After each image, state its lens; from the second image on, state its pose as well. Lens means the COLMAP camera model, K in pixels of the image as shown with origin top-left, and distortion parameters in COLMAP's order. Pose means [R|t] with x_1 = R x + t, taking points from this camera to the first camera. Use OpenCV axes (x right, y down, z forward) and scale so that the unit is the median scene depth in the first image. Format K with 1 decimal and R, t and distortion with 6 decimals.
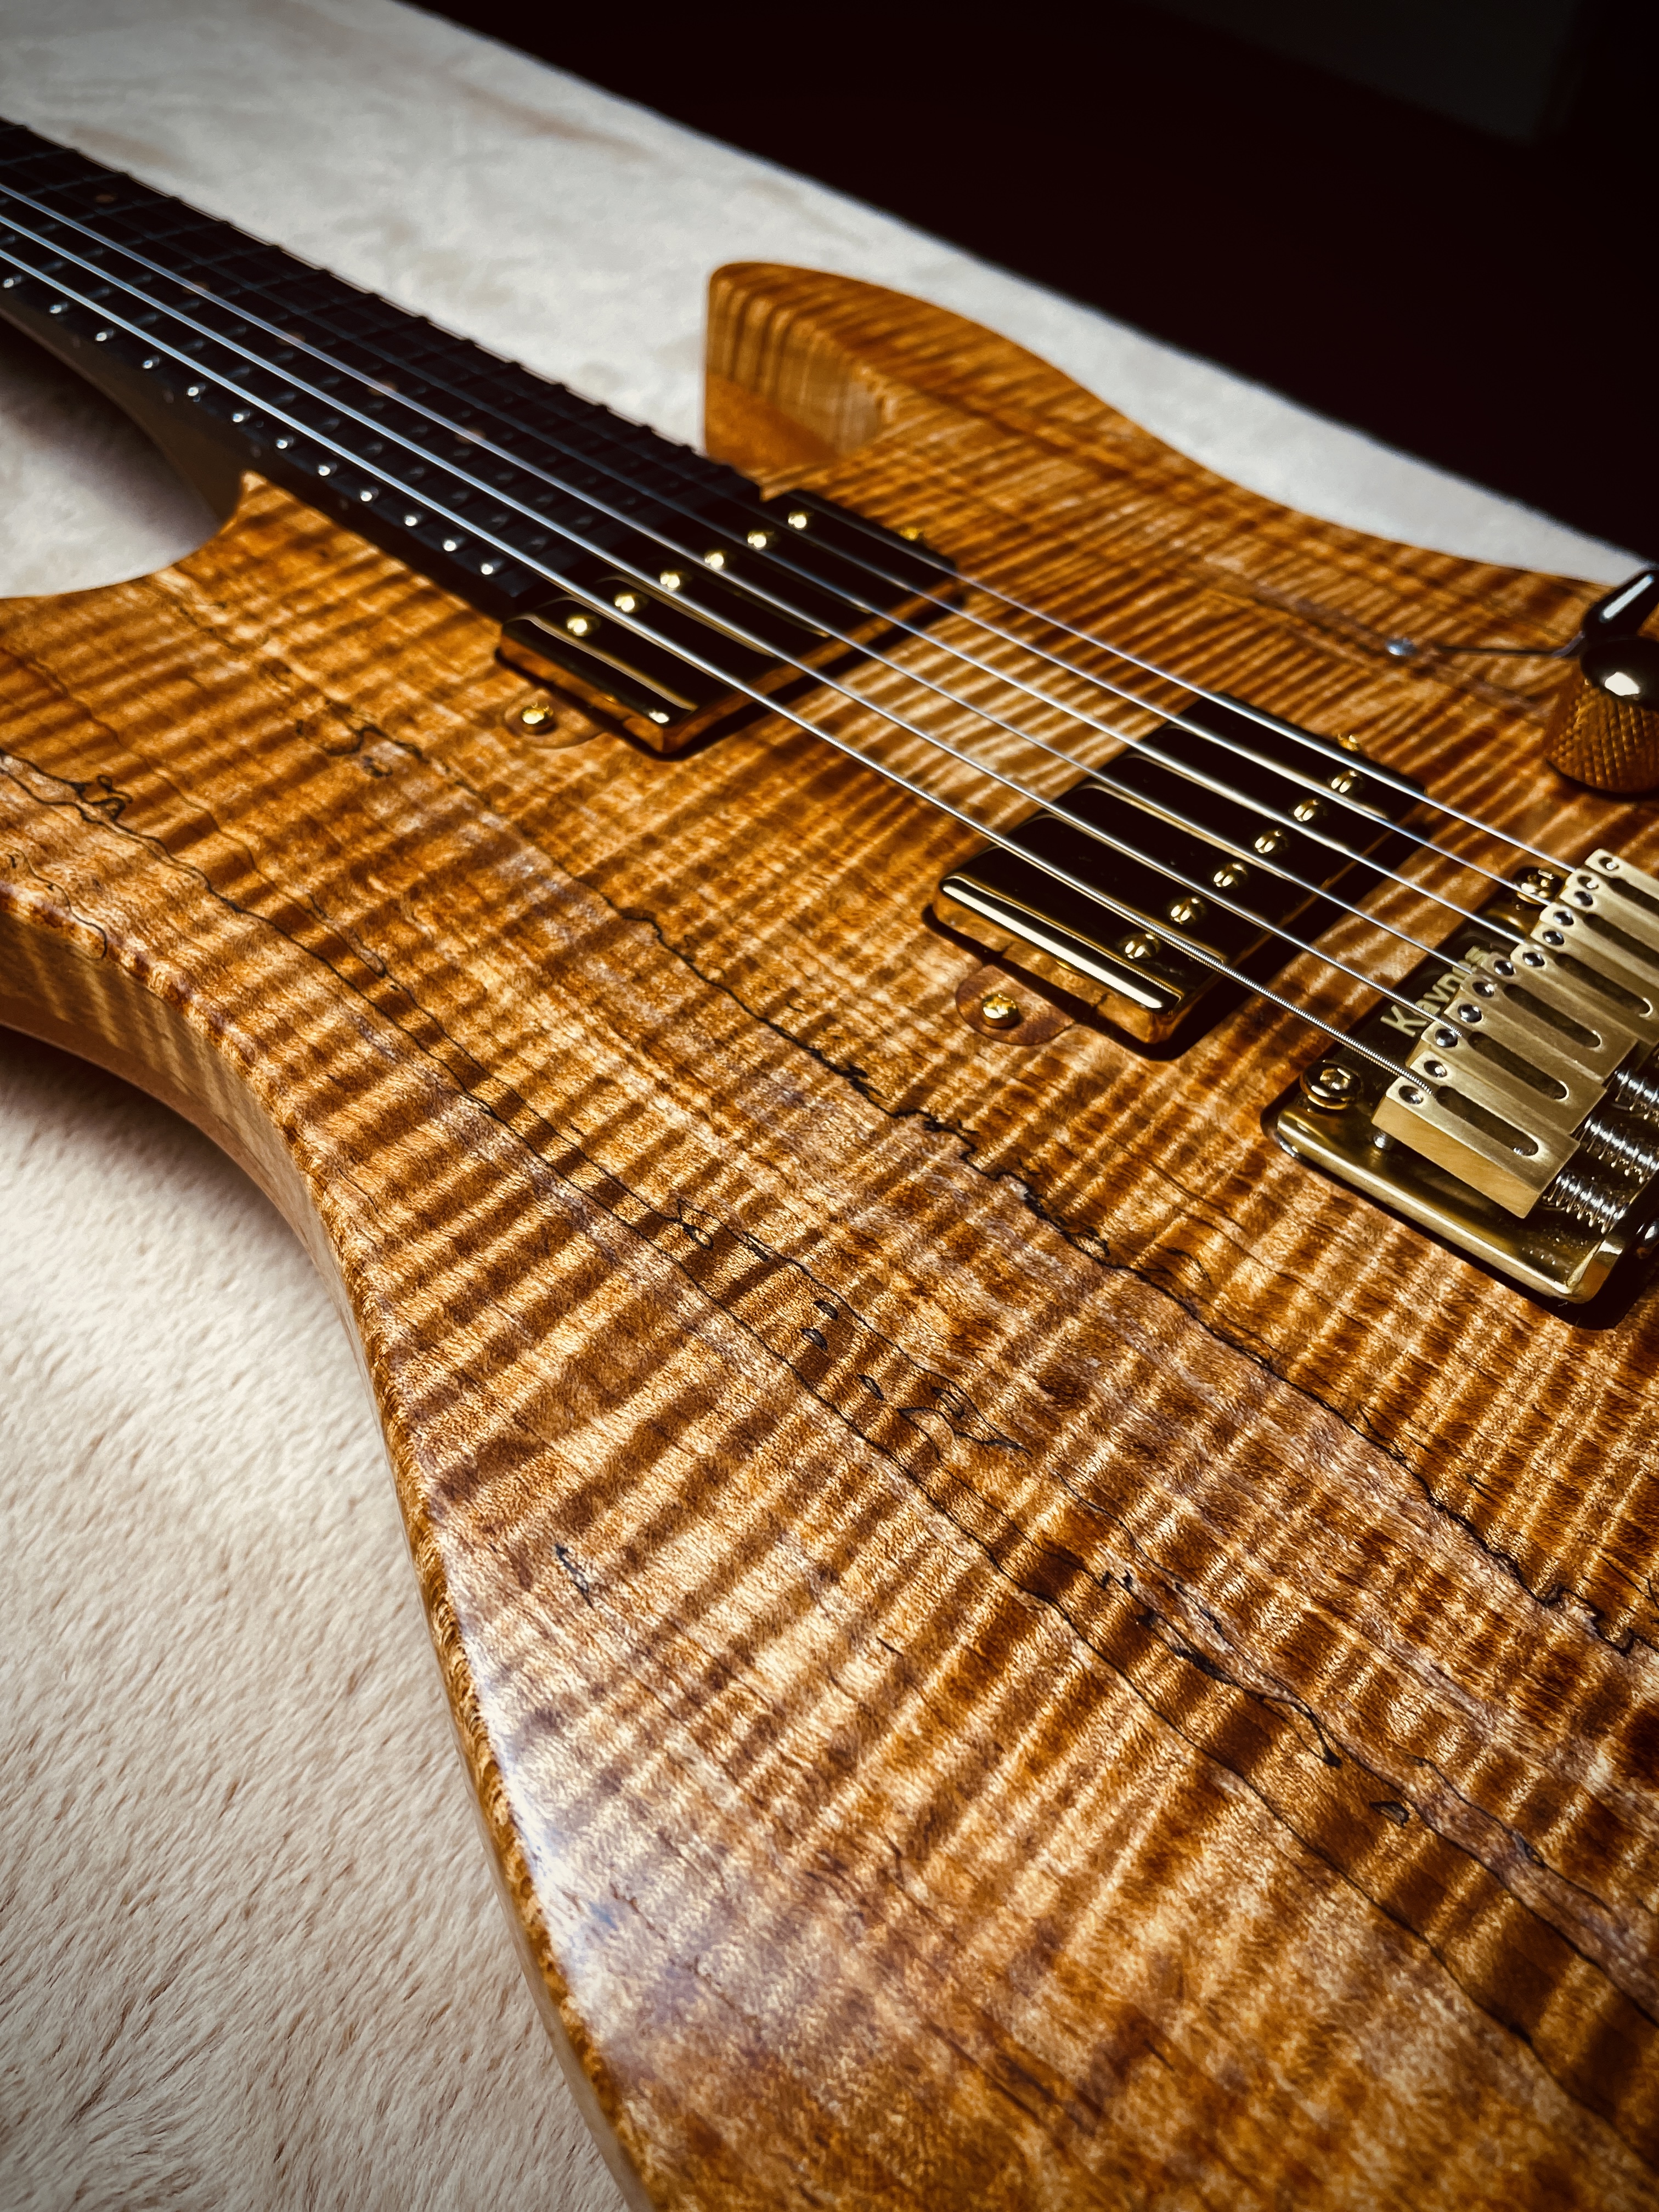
lens RADIAL K [[1715.9, 0, 829.5], [0, 1715.9, 1106.0], [0, 0, 1]] dist [0.085153, -0.168927]
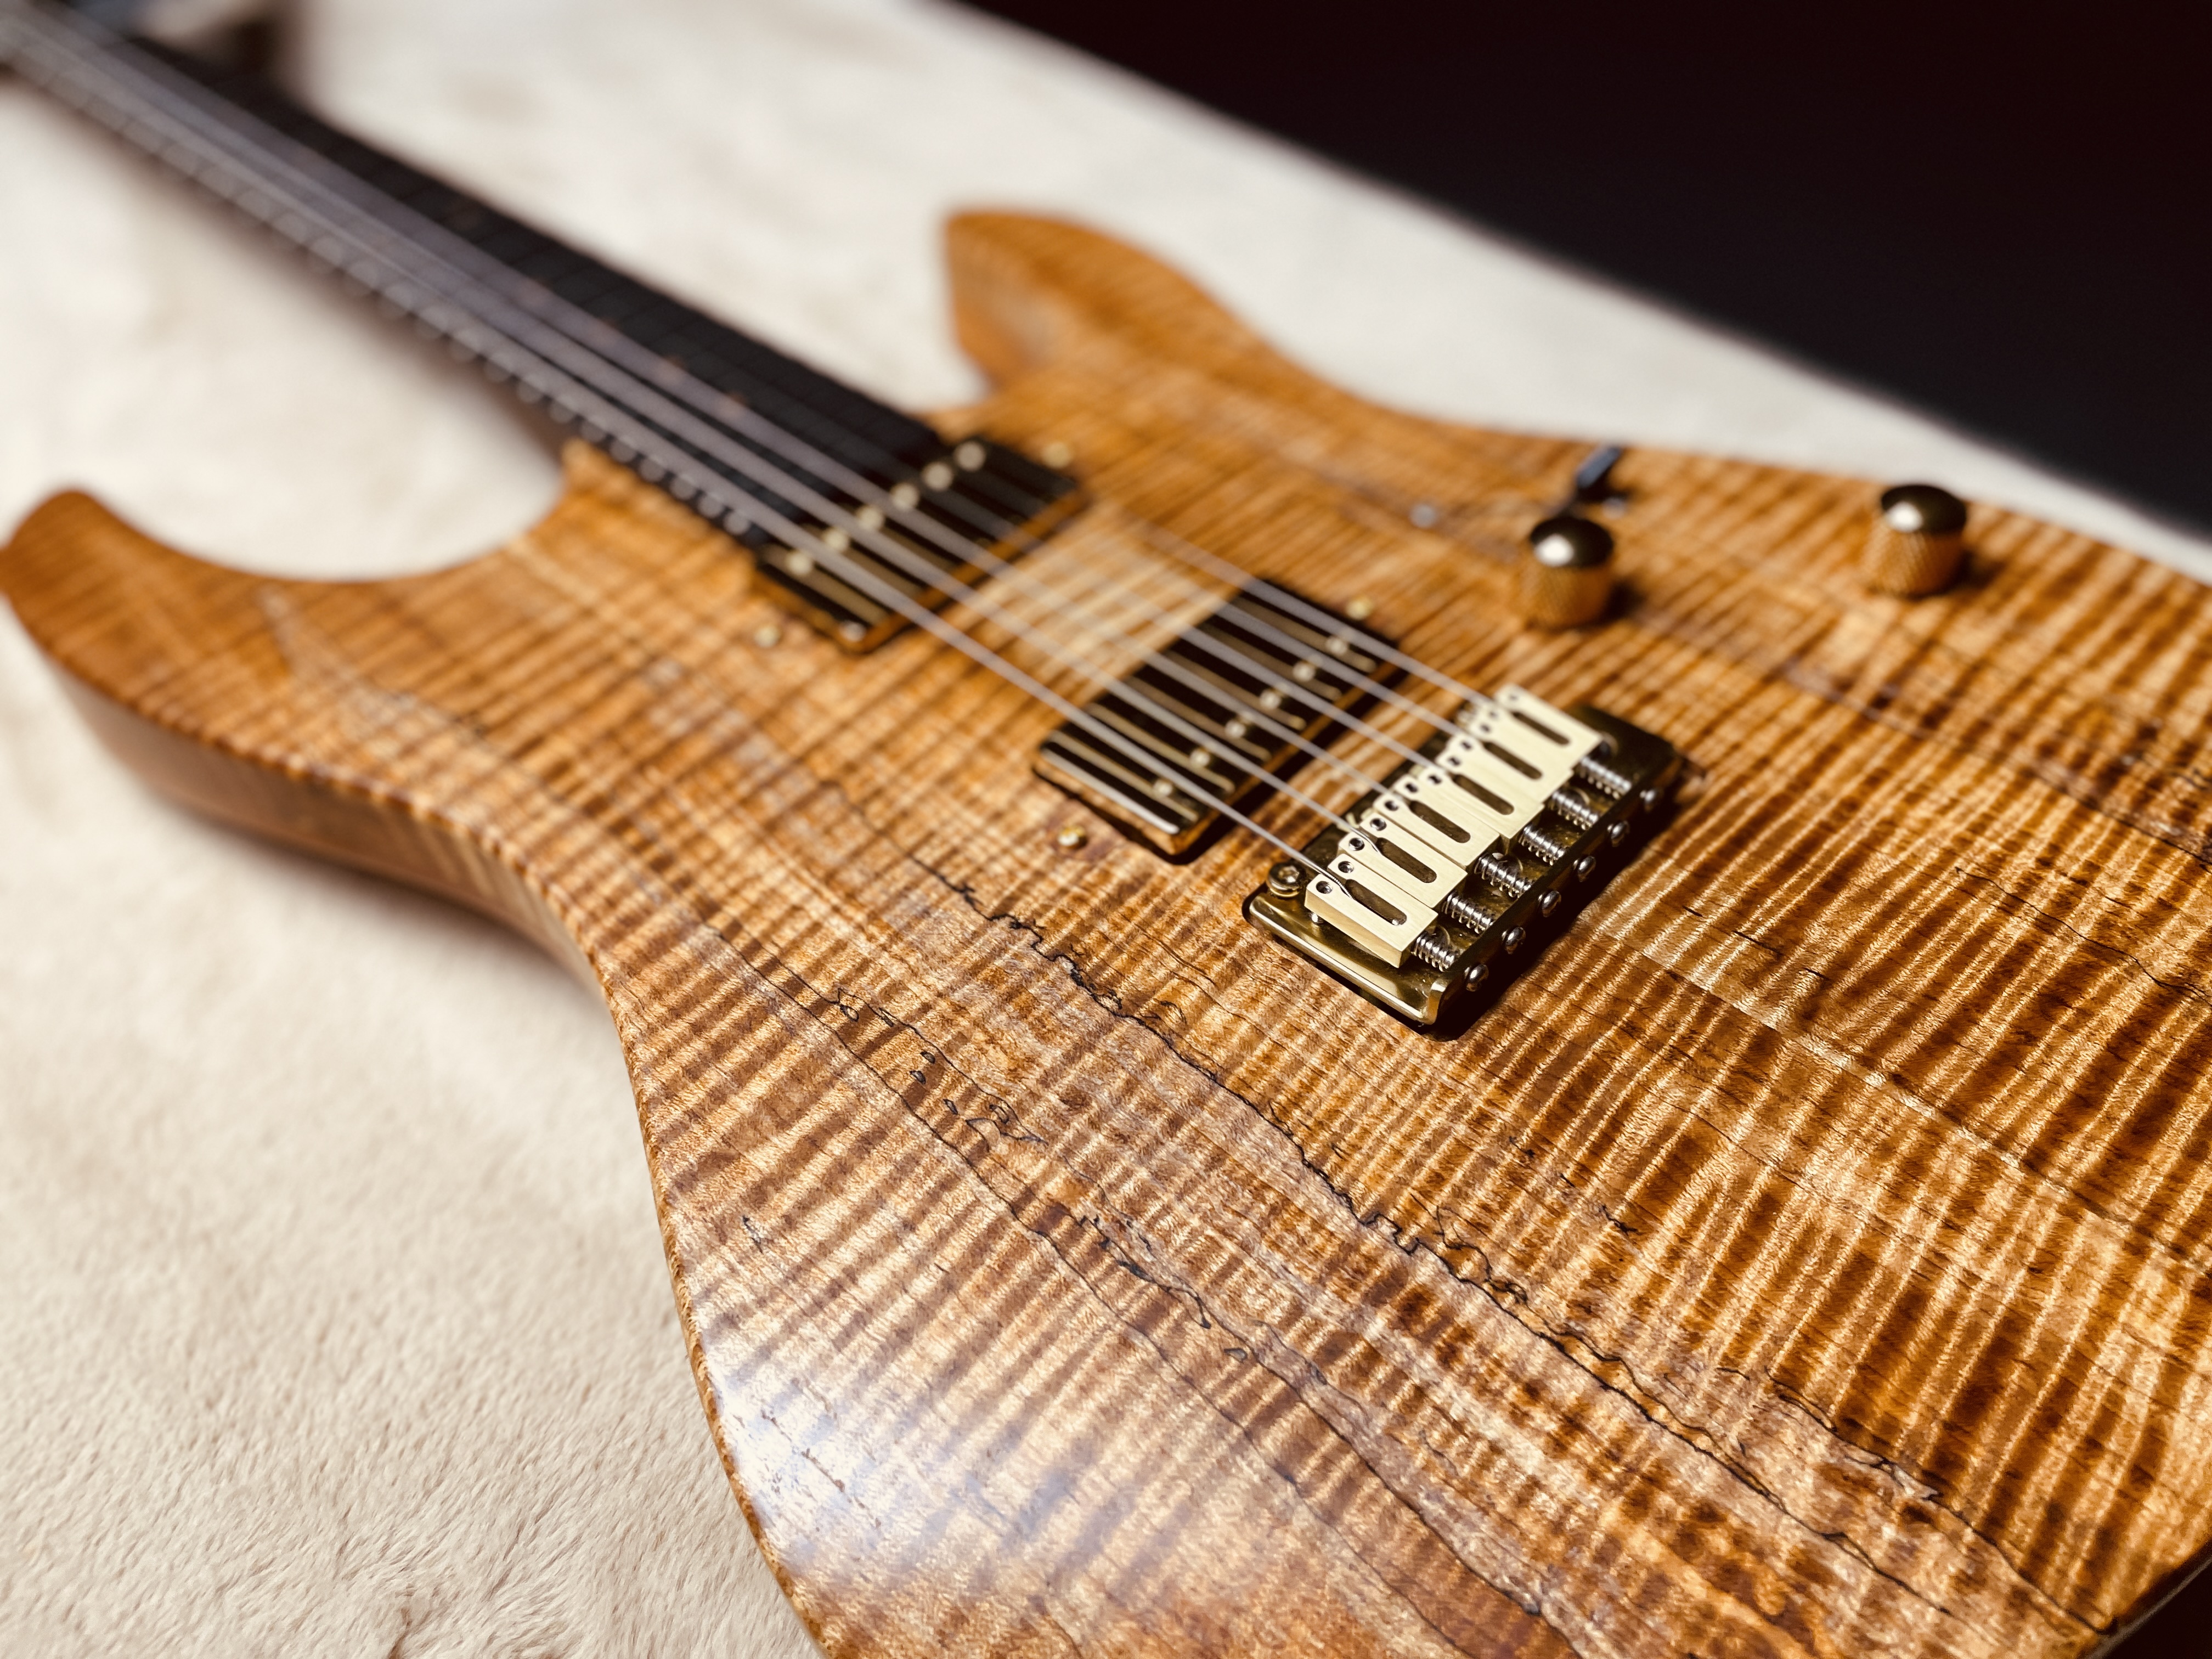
lens RADIAL K [[1690.2, 0, 1125.8], [0, 1690.2, 823.2], [0, 0, 1]] dist [0.081841, -0.120747]
pose [[0.993515, -0.066029, -0.092565, 0.310415], [0.067387, 0.997659, 0.011619, -0.090758], [0.091581, -0.017781, 0.995639, -0.462405]]
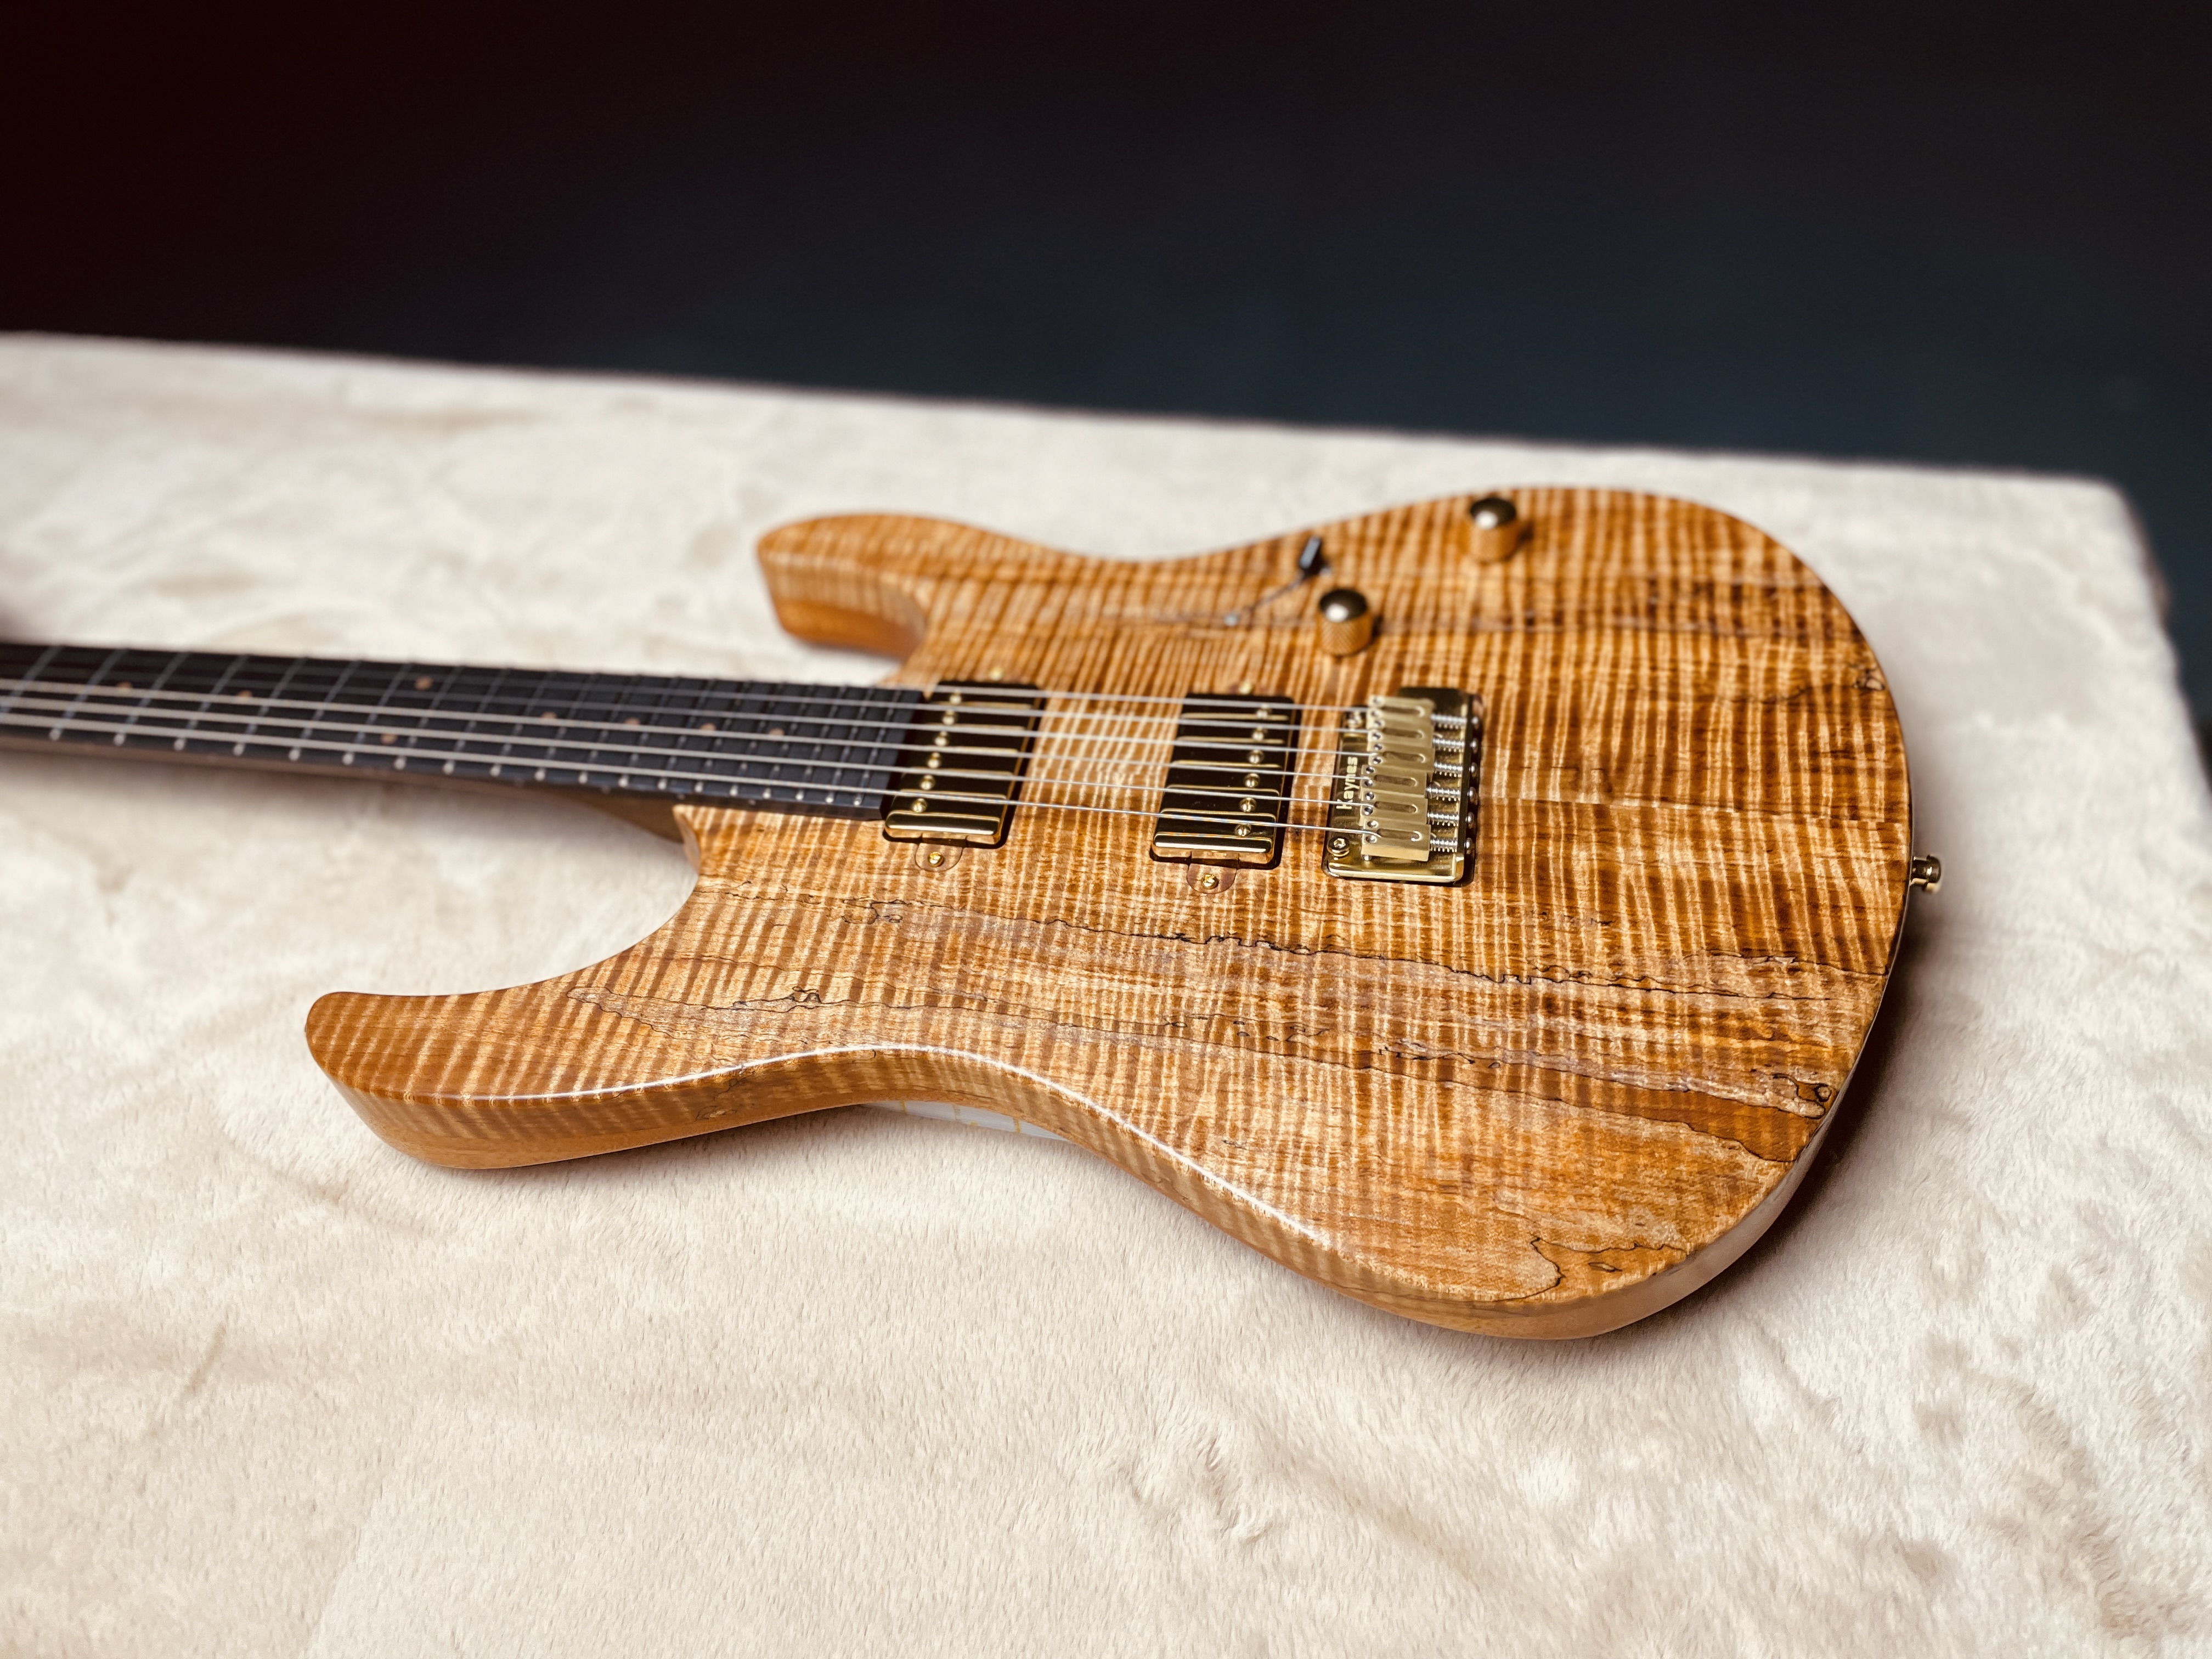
lens RADIAL K [[1715.9, 0, 1104.6], [0, 1715.9, 788.1], [0, 0, 1]] dist [0.085153, -0.168927]
pose [[0.841499, -0.483524, 0.241009, -0.607849], [0.480756, 0.873703, 0.074275, -0.470980], [-0.246484, 0.053364, 0.967677, -1.462950]]
